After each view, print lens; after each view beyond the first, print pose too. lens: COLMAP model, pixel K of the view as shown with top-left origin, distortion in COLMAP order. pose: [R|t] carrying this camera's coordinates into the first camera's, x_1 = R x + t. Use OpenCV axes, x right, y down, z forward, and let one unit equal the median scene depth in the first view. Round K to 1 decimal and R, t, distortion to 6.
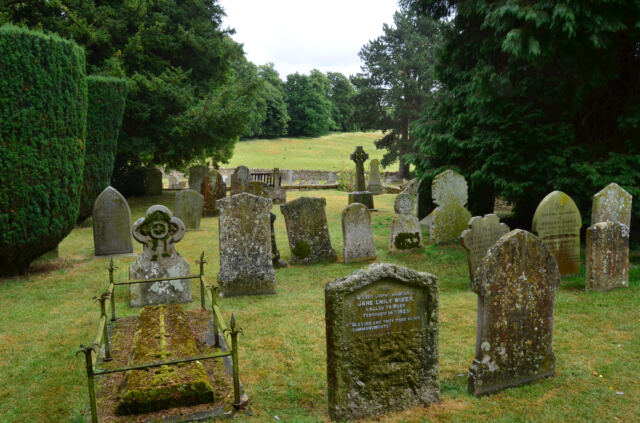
lens RADIAL K [[553.2, 0, 317.9], [0, 553.2, 210.6], [0, 0, 1]] dist [-0.096012, 0.050578]
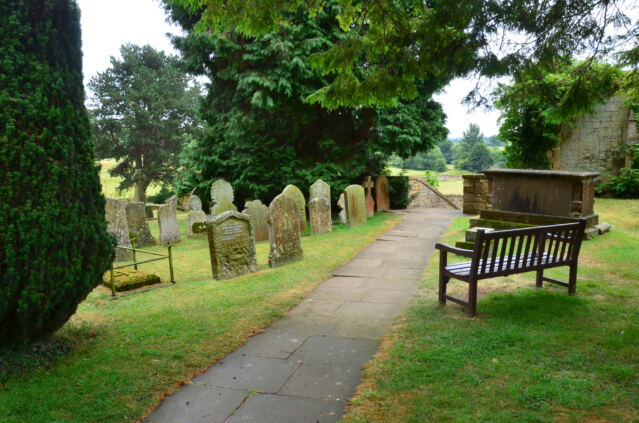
lens RADIAL K [[529.6, 0, 318.6], [0, 529.6, 211.6], [0, 0, 1]] dist [-0.045999, -0.003183]
pose [[0.878636, -0.081283, 0.470523, -0.225195], [0.100261, 0.994843, -0.015364, 0.065440], [-0.466847, 0.060674, 0.882254, -0.420328]]
